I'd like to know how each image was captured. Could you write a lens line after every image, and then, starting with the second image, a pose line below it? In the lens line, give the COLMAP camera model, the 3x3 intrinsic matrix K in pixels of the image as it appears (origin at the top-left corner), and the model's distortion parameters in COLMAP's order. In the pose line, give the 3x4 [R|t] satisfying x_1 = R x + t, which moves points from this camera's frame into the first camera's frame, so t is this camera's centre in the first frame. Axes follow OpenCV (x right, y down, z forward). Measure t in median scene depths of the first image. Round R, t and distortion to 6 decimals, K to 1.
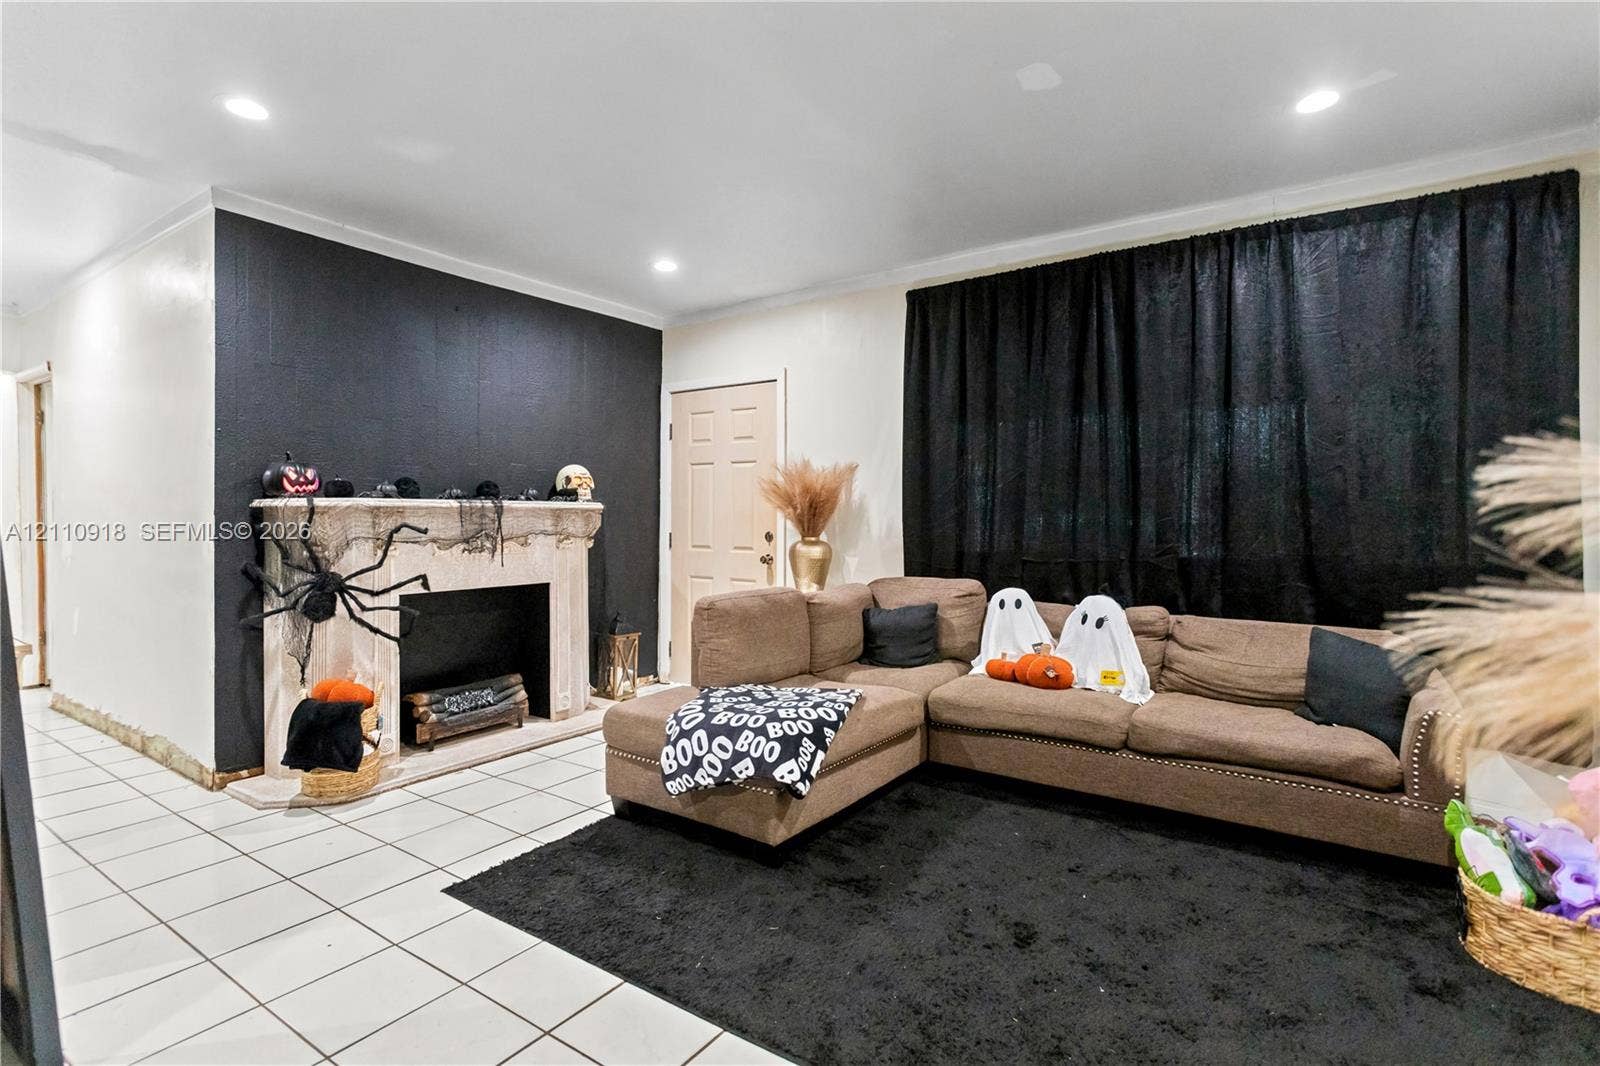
lens RADIAL K [[769.8, 0, 789.6], [0, 769.8, 536.6], [0, 0, 1]] dist [0.005148, 0.000686]
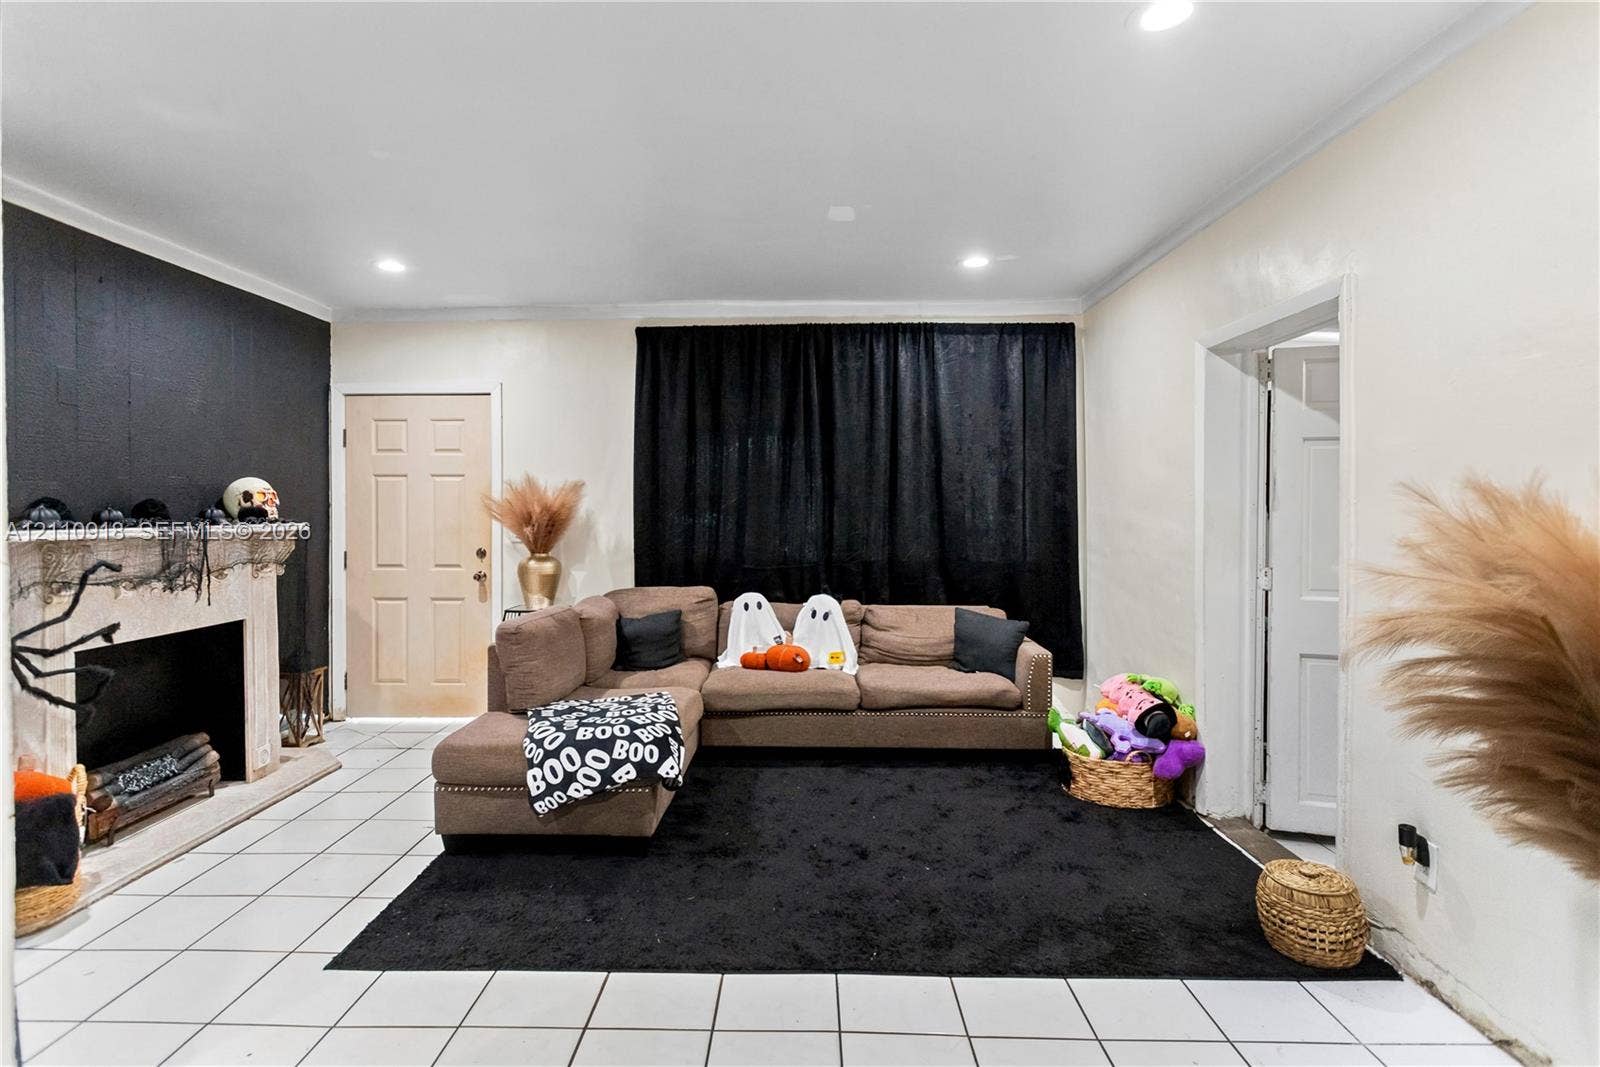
lens RADIAL K [[769.8, 0, 789.6], [0, 769.8, 537.1], [0, 0, 1]] dist [0.005148, 0.000686]
pose [[0.838553, -0.024011, 0.544290, -0.364607], [0.019753, 0.999711, 0.013670, -0.041199], [-0.544461, -0.000712, 0.838786, -0.051865]]
